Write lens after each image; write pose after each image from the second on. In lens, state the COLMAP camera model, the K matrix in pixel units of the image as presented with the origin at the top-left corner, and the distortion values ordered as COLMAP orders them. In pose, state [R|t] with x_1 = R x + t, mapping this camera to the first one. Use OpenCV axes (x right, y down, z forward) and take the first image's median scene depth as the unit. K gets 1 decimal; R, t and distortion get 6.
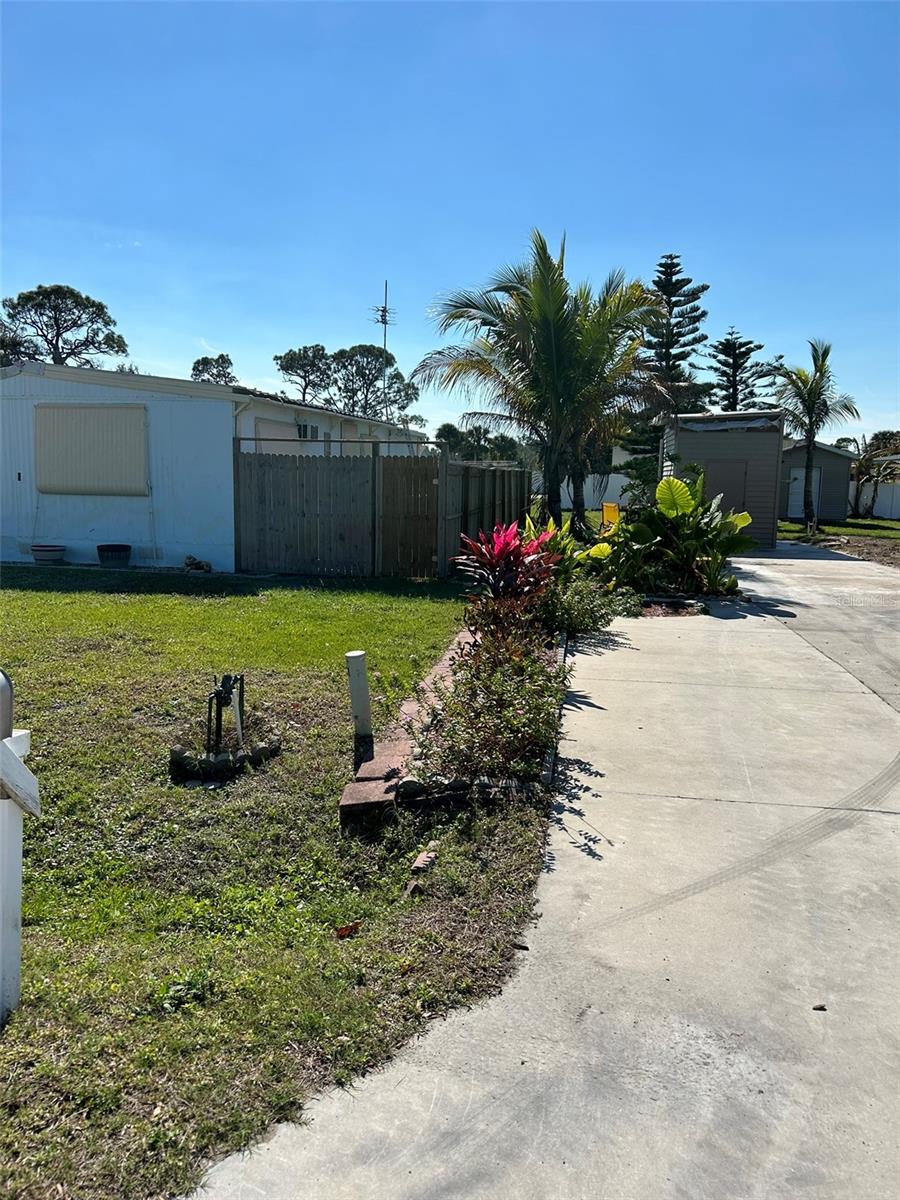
lens RADIAL K [[901.7, 0, 444.6], [0, 901.7, 606.0], [0, 0, 1]] dist [0.050628, -0.054210]
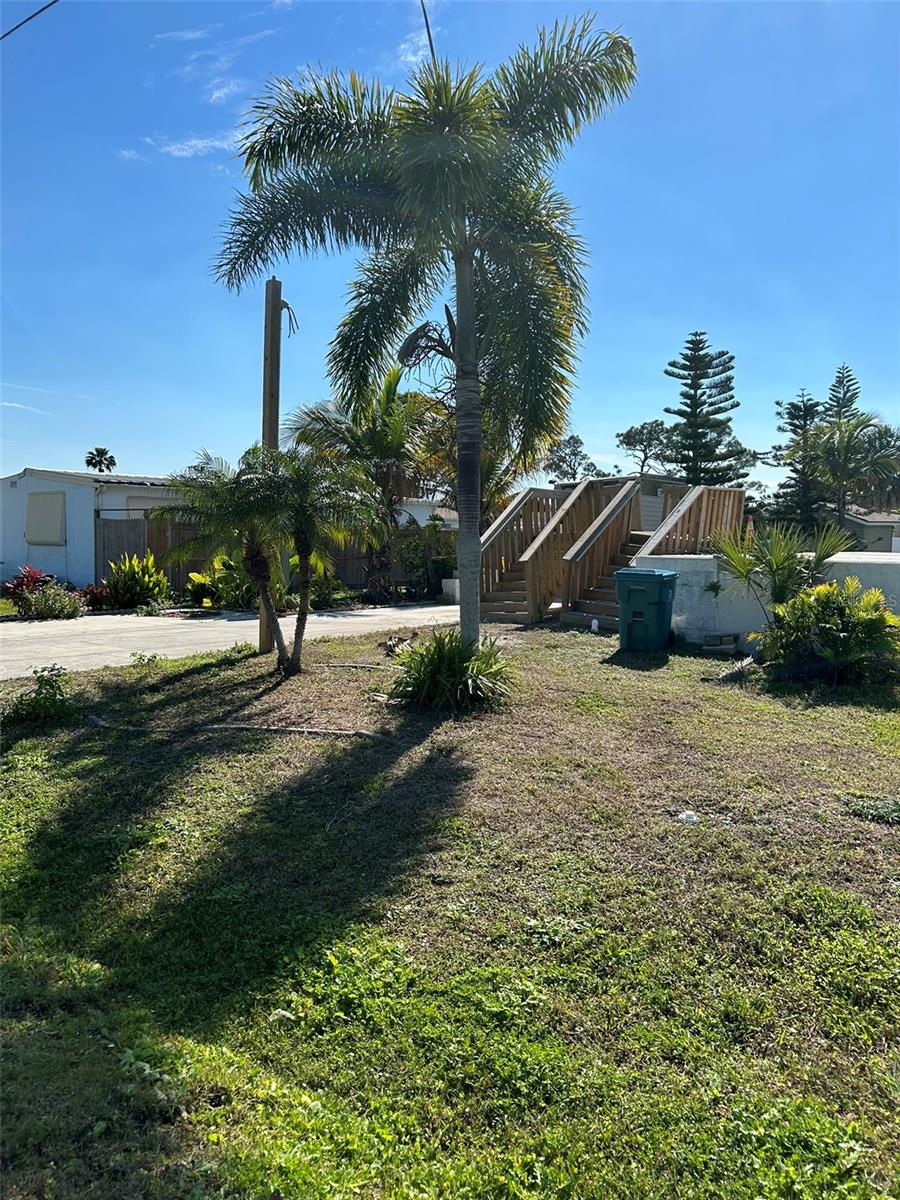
lens RADIAL K [[901.7, 0, 457.5], [0, 901.7, 595.2], [0, 0, 1]] dist [0.050628, -0.054210]
pose [[0.875861, 0.023829, -0.481974, 1.165149], [-0.066618, 0.995188, -0.071859, 0.040998], [0.477942, 0.095047, 0.873234, -0.092521]]
